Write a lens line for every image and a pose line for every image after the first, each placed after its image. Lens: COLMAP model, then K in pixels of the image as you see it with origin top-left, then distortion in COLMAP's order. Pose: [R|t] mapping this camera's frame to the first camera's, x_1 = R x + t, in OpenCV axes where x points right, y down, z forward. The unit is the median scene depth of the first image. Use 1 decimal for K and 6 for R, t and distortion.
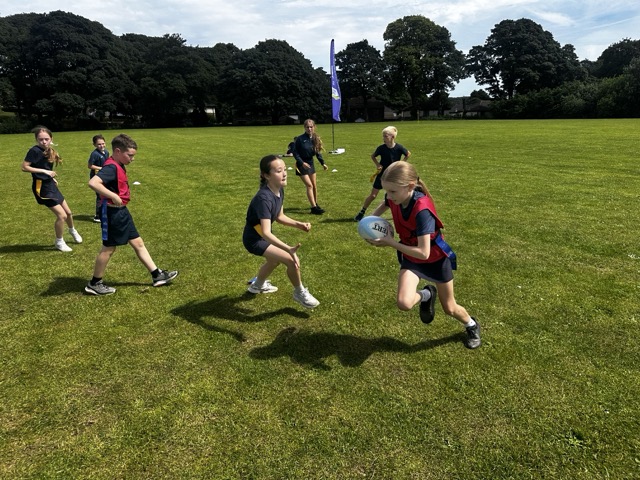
lens RADIAL K [[447.5, 0, 328.4], [0, 447.5, 263.0], [0, 0, 1]] dist [0.040846, -0.052114]
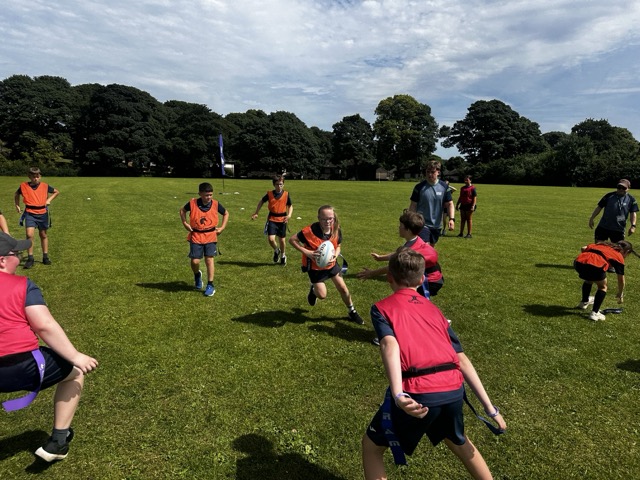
lens RADIAL K [[447.5, 0, 322.8], [0, 447.5, 249.7], [0, 0, 1]] dist [0.040846, -0.052114]
pose [[0.994791, 0.056115, -0.085097, 0.111211], [-0.067894, 0.987460, -0.142524, 0.036252], [0.076033, 0.147559, 0.986126, -0.127552]]
